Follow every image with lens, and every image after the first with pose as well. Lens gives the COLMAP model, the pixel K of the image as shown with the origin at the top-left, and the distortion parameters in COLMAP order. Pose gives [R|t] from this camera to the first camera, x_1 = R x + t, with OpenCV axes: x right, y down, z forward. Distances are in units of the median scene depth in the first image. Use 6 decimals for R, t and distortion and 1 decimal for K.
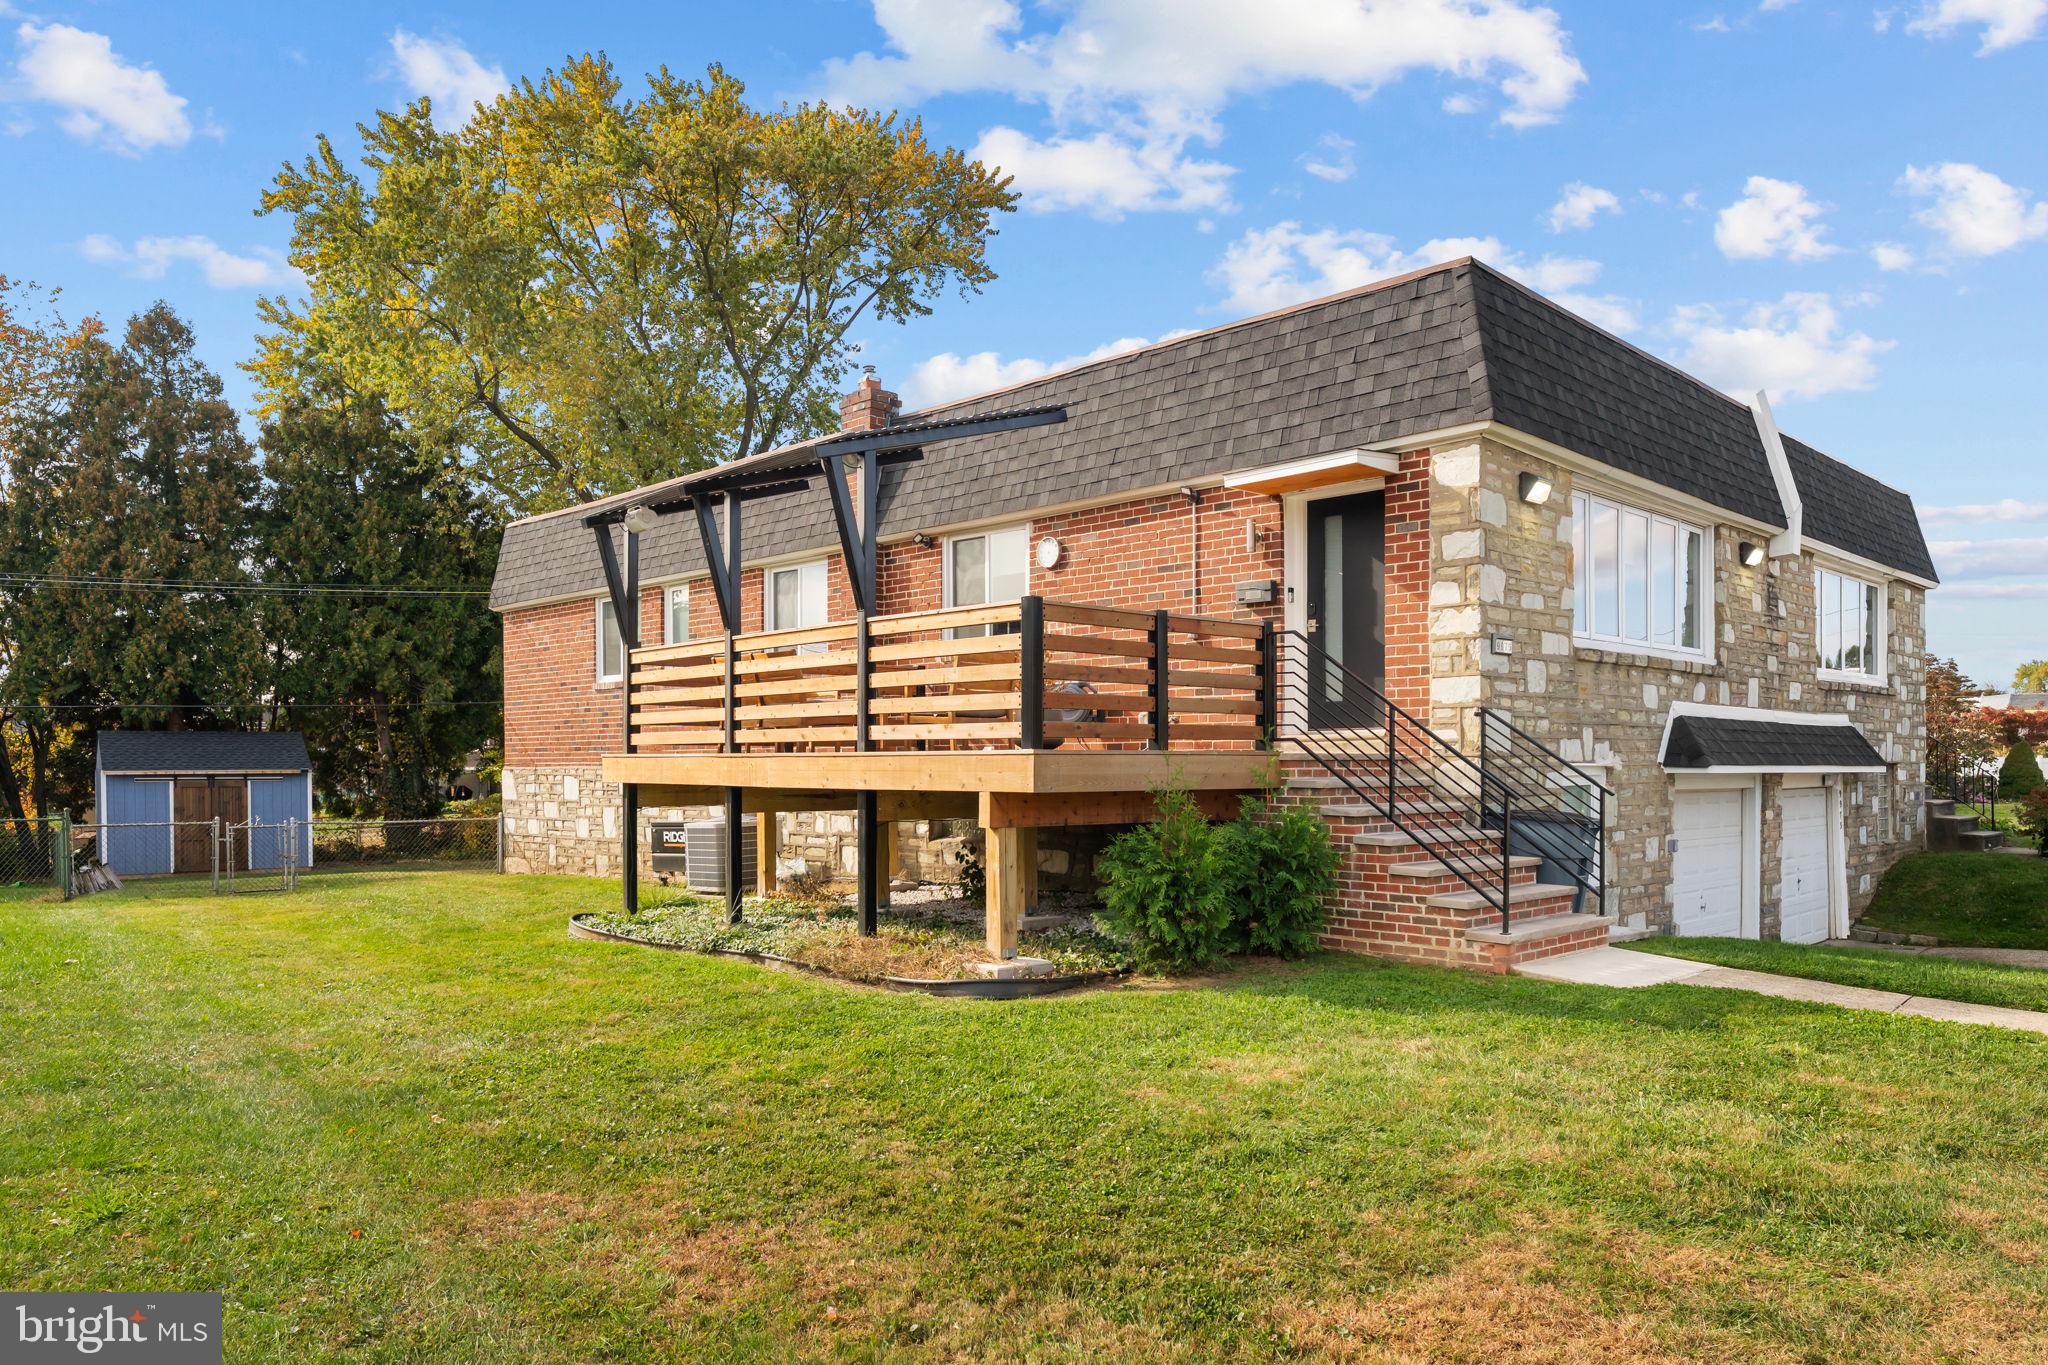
lens RADIAL K [[1412.5, 0, 1038.9], [0, 1412.5, 759.8], [0, 0, 1]] dist [-0.000118, -0.006320]
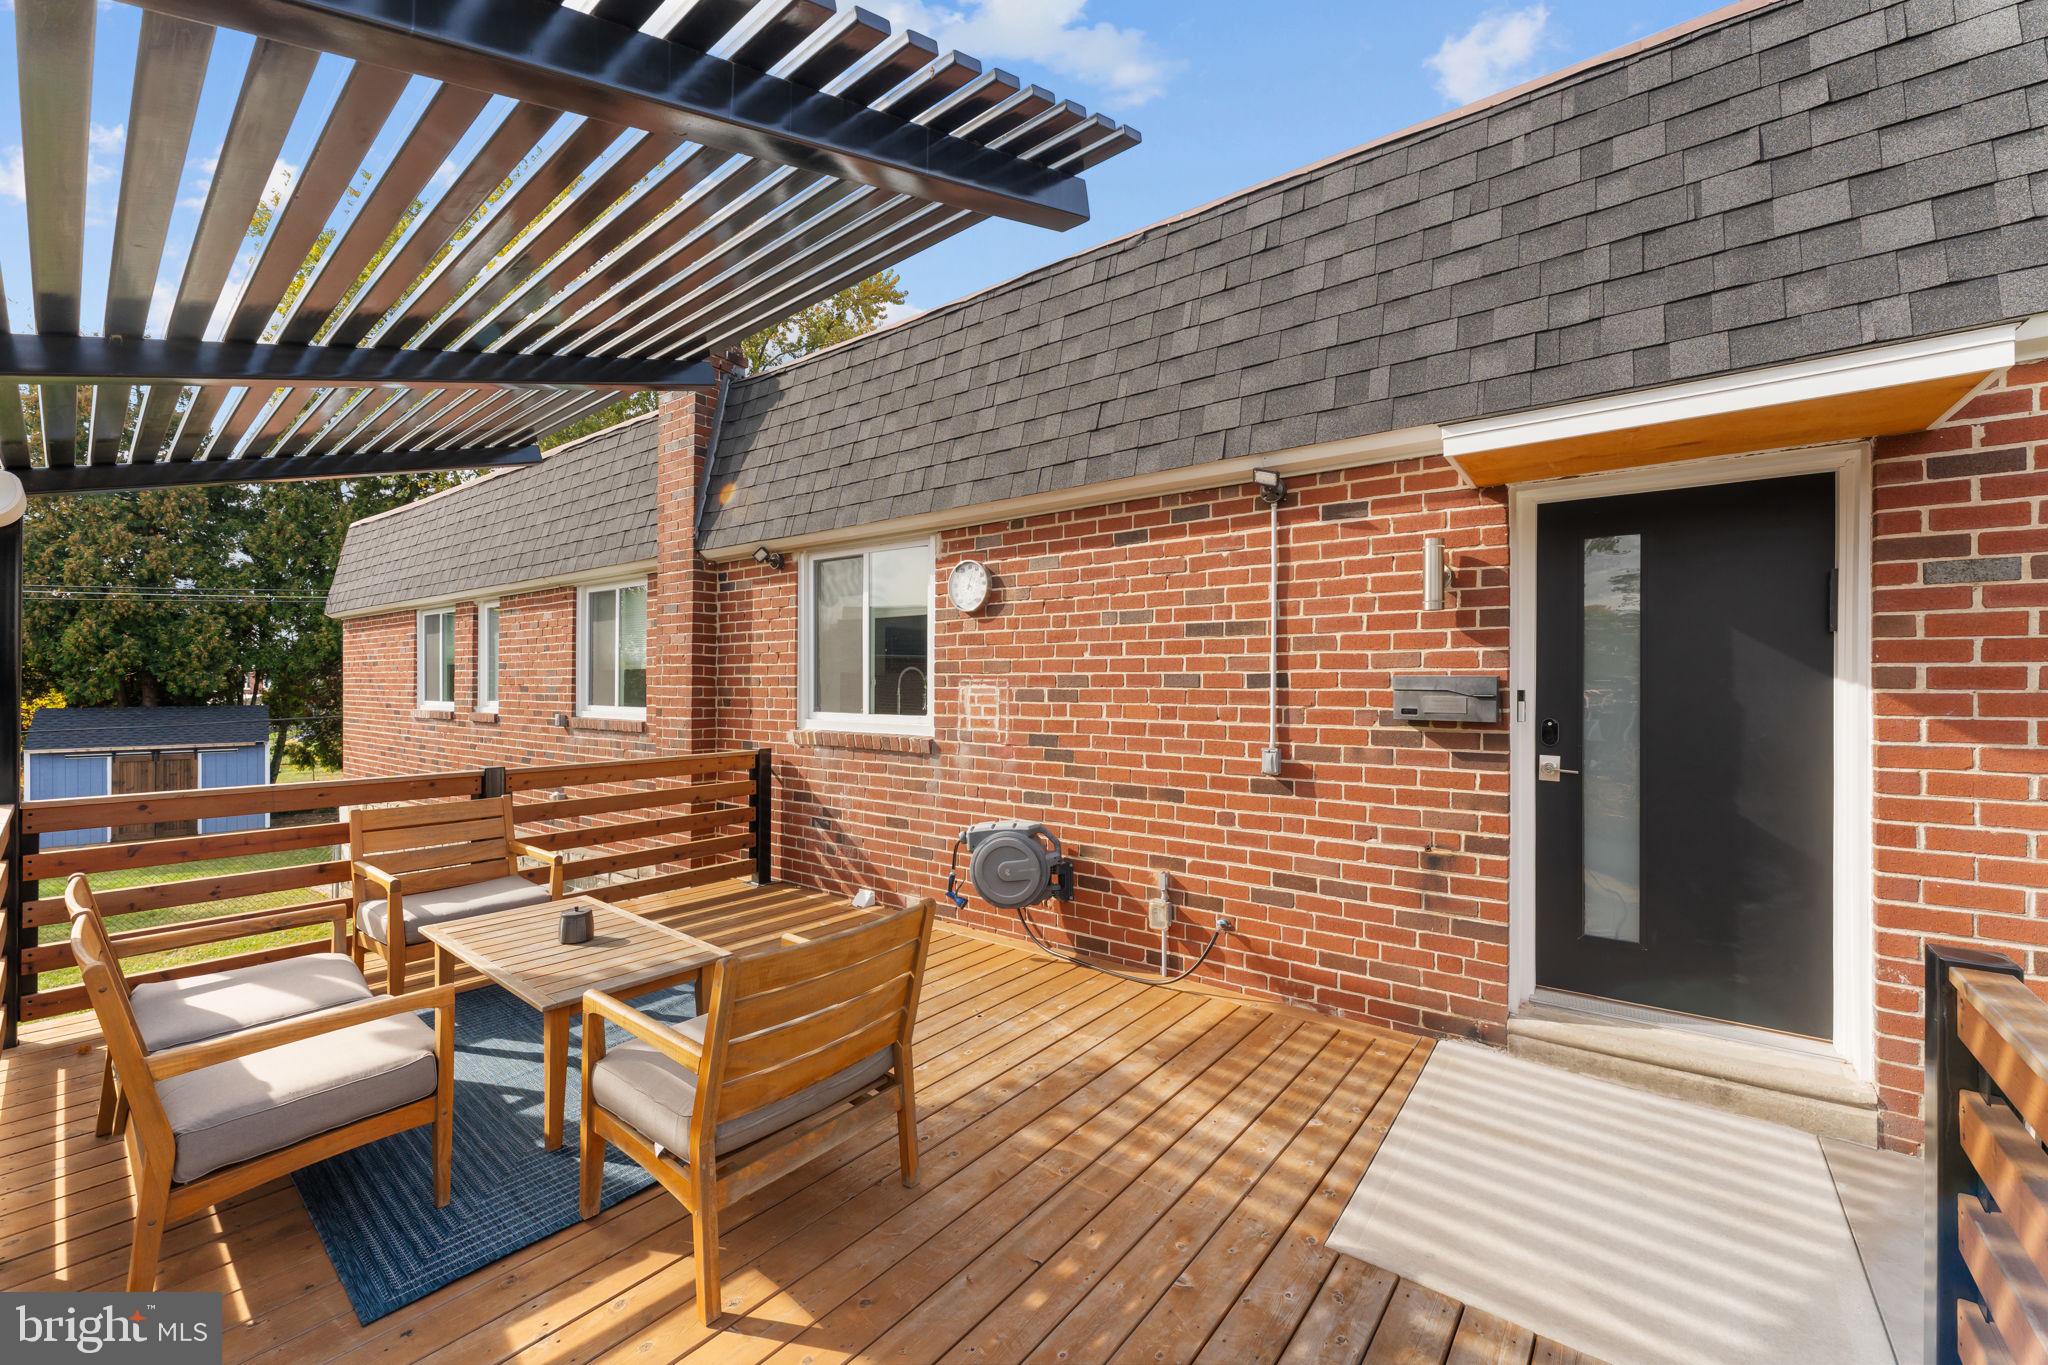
lens RADIAL K [[830.9, 0, 1024.3], [0, 830.9, 685.6], [0, 0, 1]] dist [0.001691, 0.000124]
pose [[0.991382, 0.006057, 0.130866, -0.015598], [-0.006598, 0.999971, 0.003698, -0.108189], [-0.130840, -0.004530, 0.991393, 0.661510]]
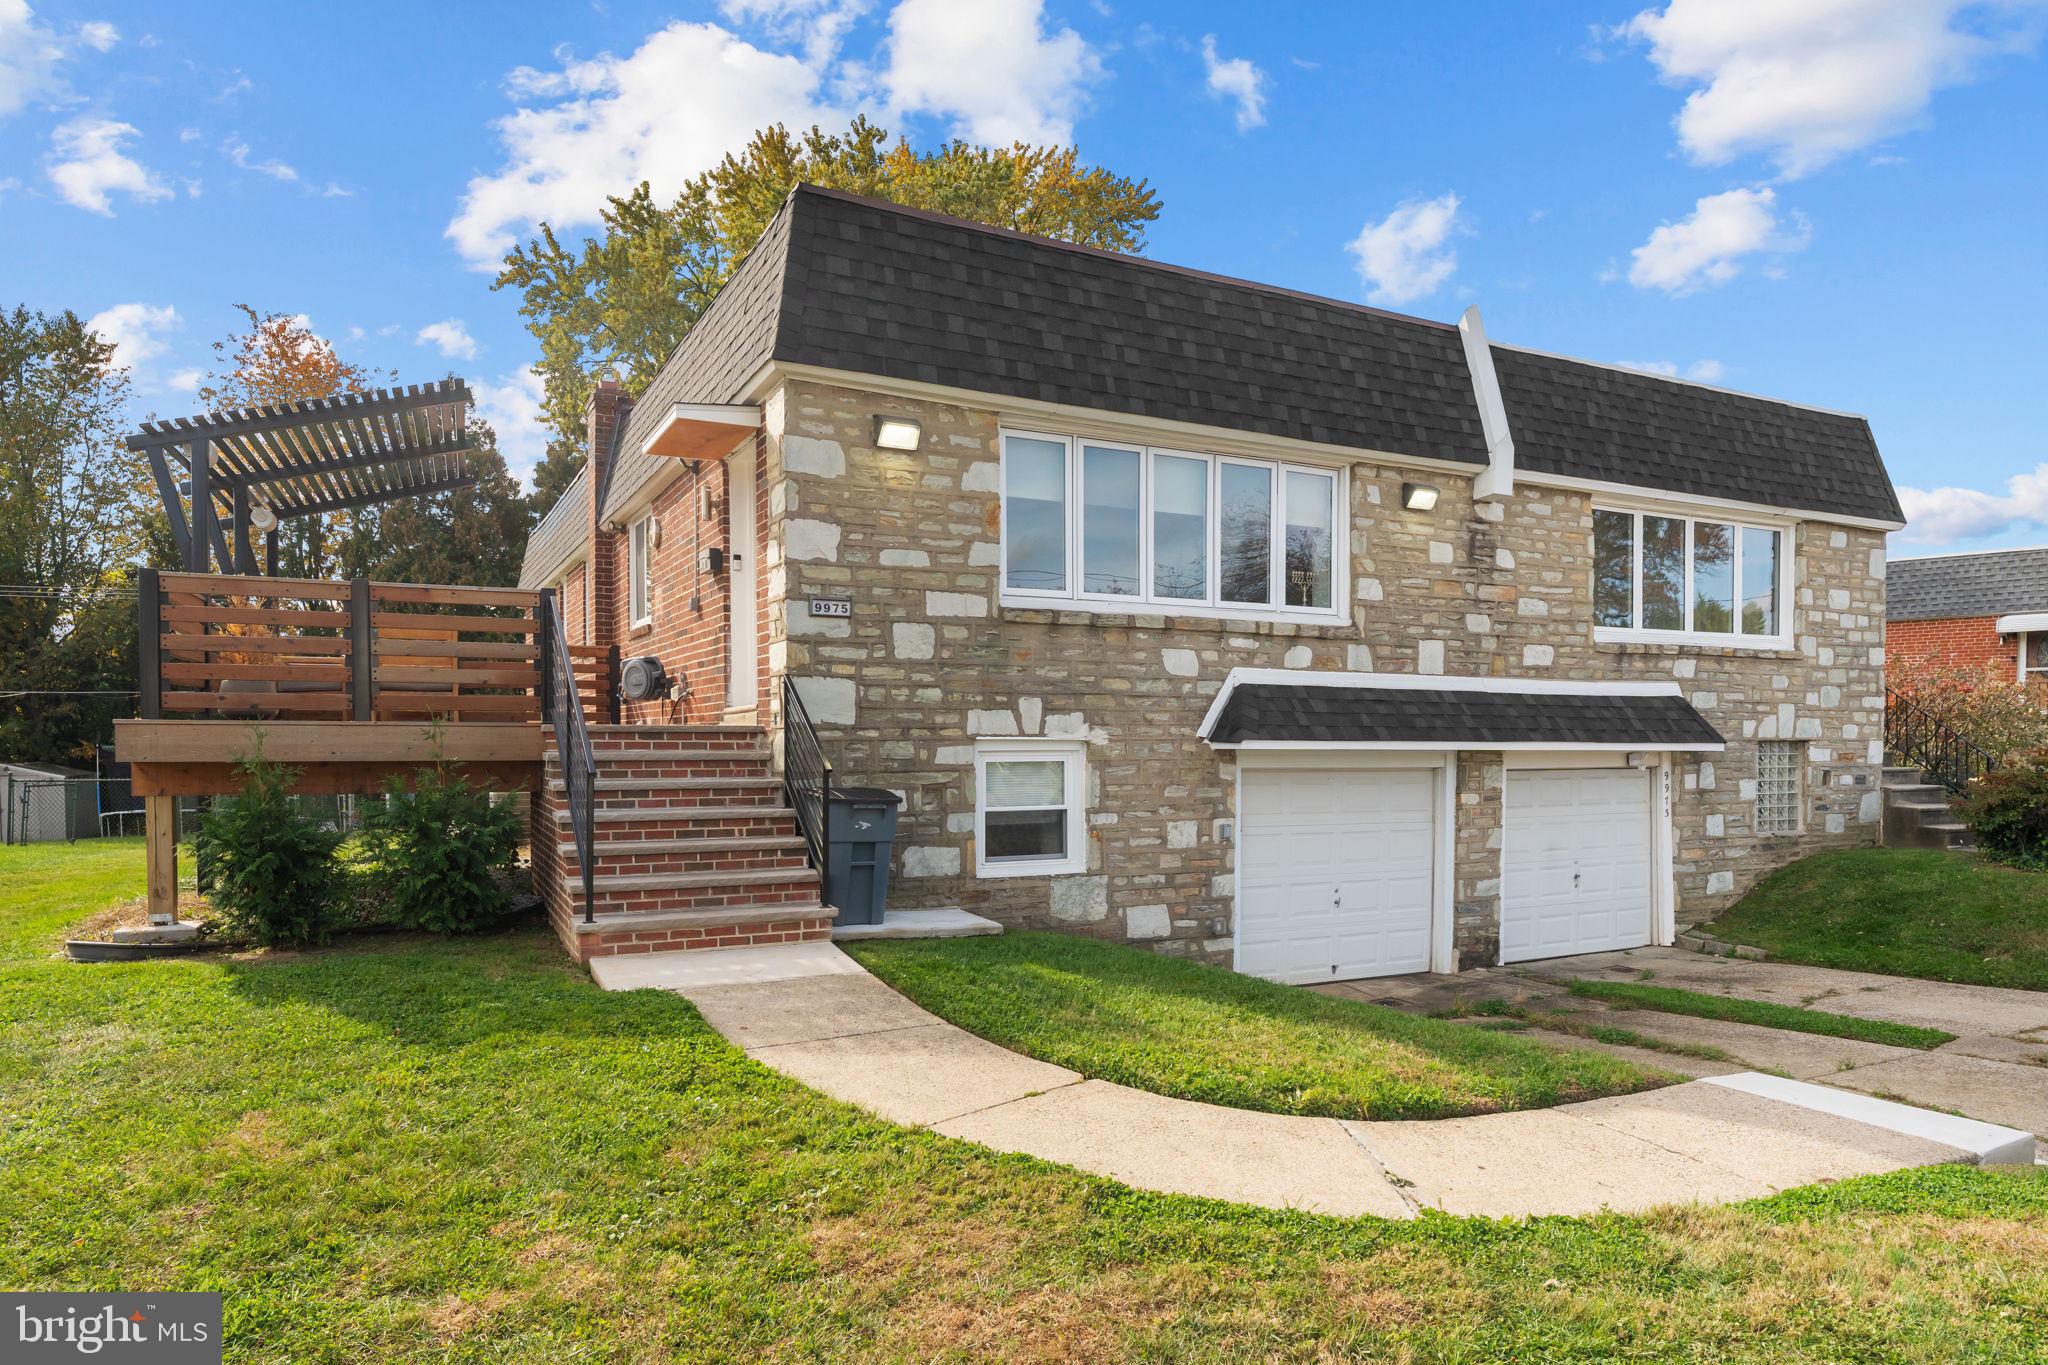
lens RADIAL K [[1264.2, 0, 1044.8], [0, 1264.2, 754.5], [0, 0, 1]] dist [-0.003660, -0.002032]
pose [[0.954610, 0.004969, -0.297819, 0.560263], [-0.001501, 0.999928, 0.011874, 0.003582], [0.297856, -0.010888, 0.954549, 0.208150]]
